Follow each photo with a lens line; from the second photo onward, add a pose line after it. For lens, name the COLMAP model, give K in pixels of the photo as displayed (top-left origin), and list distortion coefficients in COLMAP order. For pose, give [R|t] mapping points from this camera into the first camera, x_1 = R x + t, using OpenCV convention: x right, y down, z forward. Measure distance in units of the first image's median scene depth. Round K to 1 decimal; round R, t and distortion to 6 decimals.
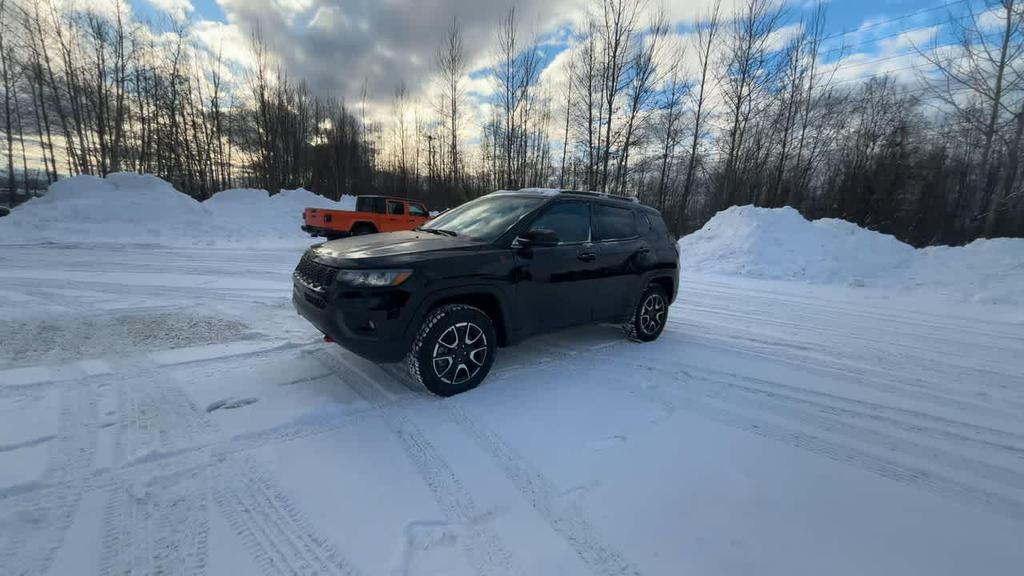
lens RADIAL K [[395.1, 0, 513.3], [0, 395.1, 297.0], [0, 0, 1]] dist [-0.002440, 0.000447]
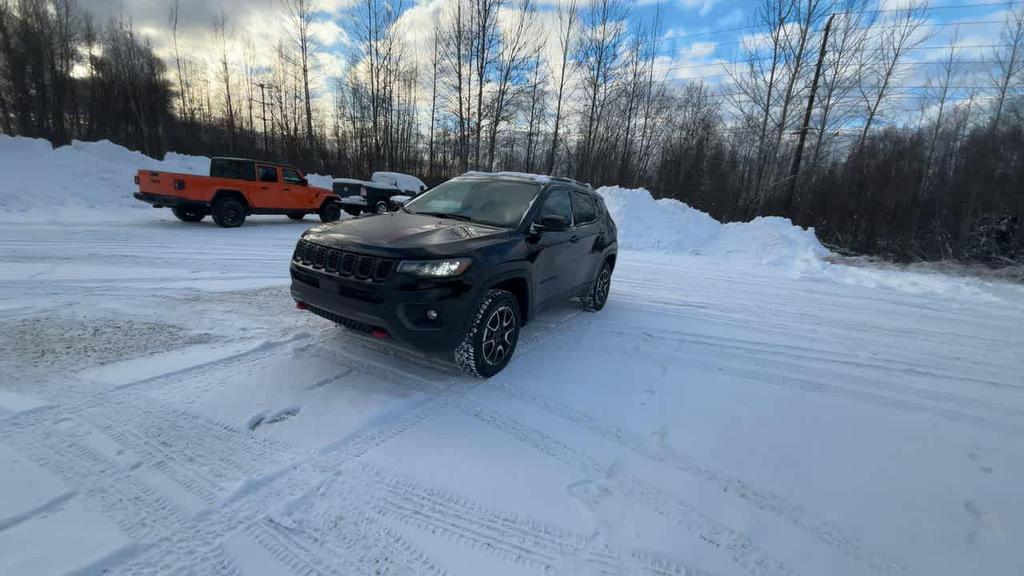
lens RADIAL K [[395.1, 0, 514.1], [0, 395.1, 294.0], [0, 0, 1]] dist [-0.002440, 0.000447]
pose [[0.937986, -0.057106, 0.341938, -0.122233], [0.035106, 0.996916, 0.070191, -0.010916], [-0.344892, -0.053834, 0.937097, 0.002304]]
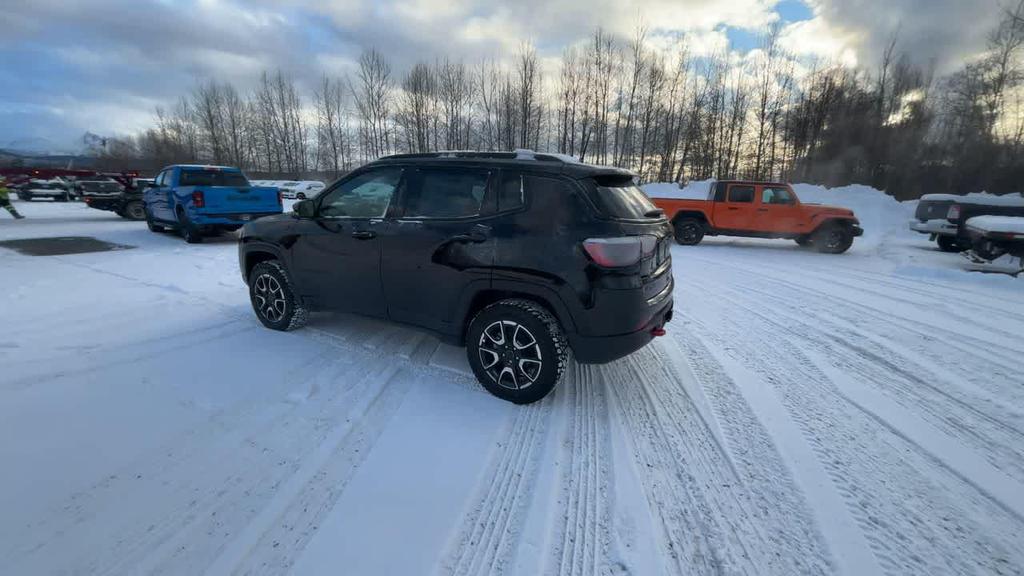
lens RADIAL K [[395.1, 0, 514.2], [0, 395.1, 284.4], [0, 0, 1]] dist [-0.002440, 0.000447]
pose [[0.378480, 0.167952, -0.910245, 0.368439], [-0.185651, 0.977191, 0.103111, -0.050651], [0.906800, 0.129962, 0.401028, 0.336932]]
